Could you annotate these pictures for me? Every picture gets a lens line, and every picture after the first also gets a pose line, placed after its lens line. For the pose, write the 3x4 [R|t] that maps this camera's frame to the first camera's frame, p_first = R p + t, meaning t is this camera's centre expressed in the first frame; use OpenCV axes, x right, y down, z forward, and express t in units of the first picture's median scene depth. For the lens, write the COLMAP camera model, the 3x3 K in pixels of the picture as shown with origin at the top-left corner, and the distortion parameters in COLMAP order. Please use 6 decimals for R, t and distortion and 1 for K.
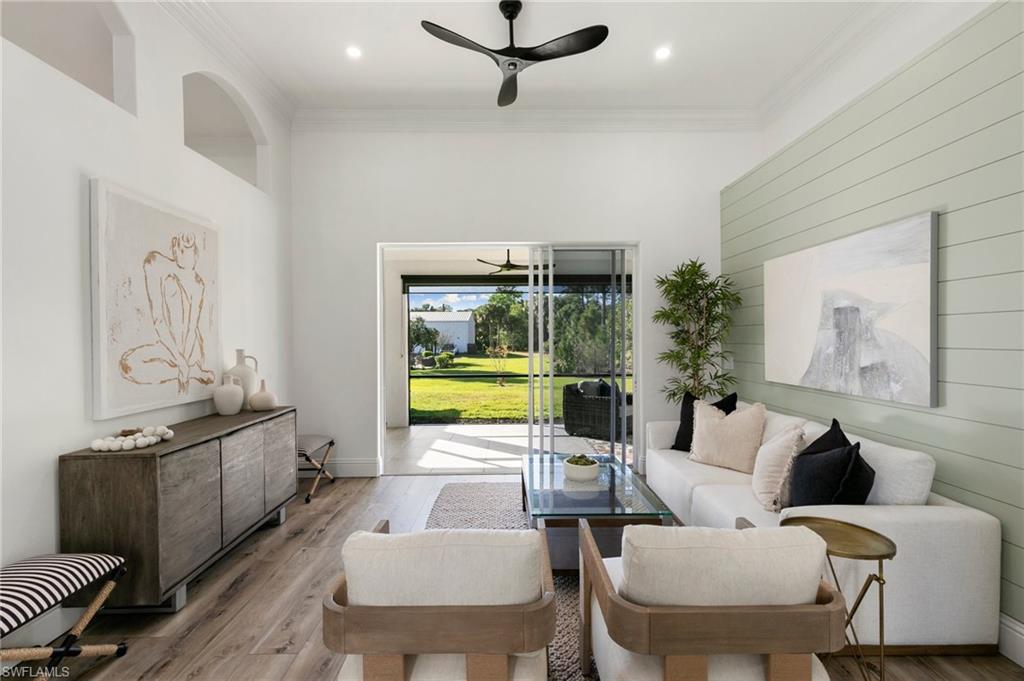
lens RADIAL K [[459.2, 0, 518.6], [0, 459.2, 340.4], [0, 0, 1]] dist [0.011832, -0.002178]
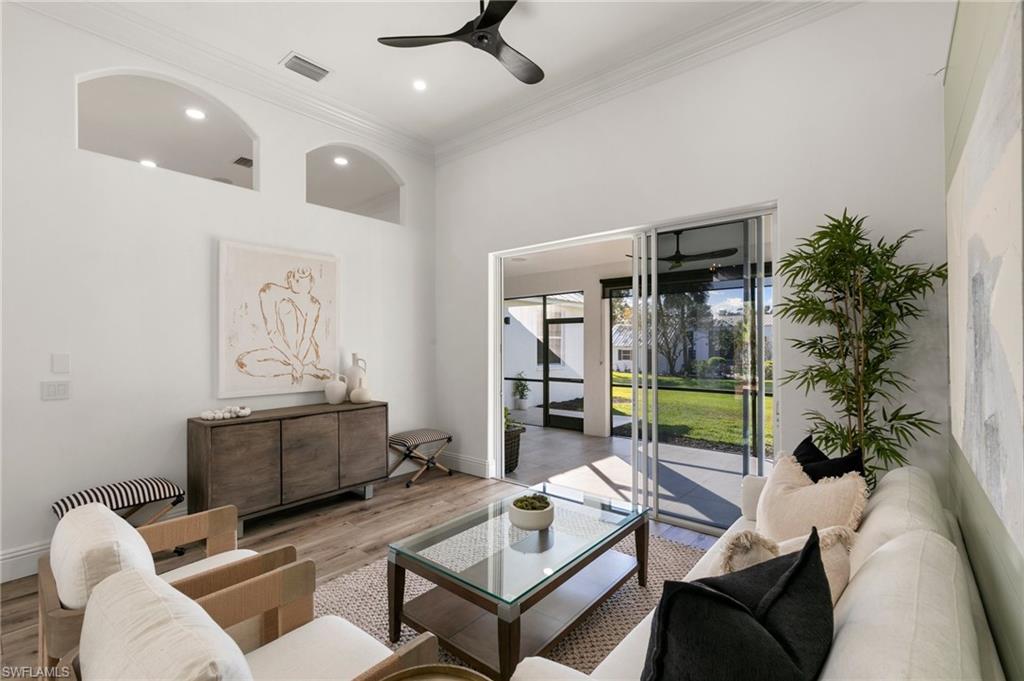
lens RADIAL K [[459.2, 0, 518.8], [0, 459.2, 340.2], [0, 0, 1]] dist [0.011832, -0.002178]
pose [[0.753106, -0.001736, -0.657897, 0.627698], [-0.006233, 0.999933, -0.009774, -0.007615], [0.657869, 0.011462, 0.753045, 0.386045]]
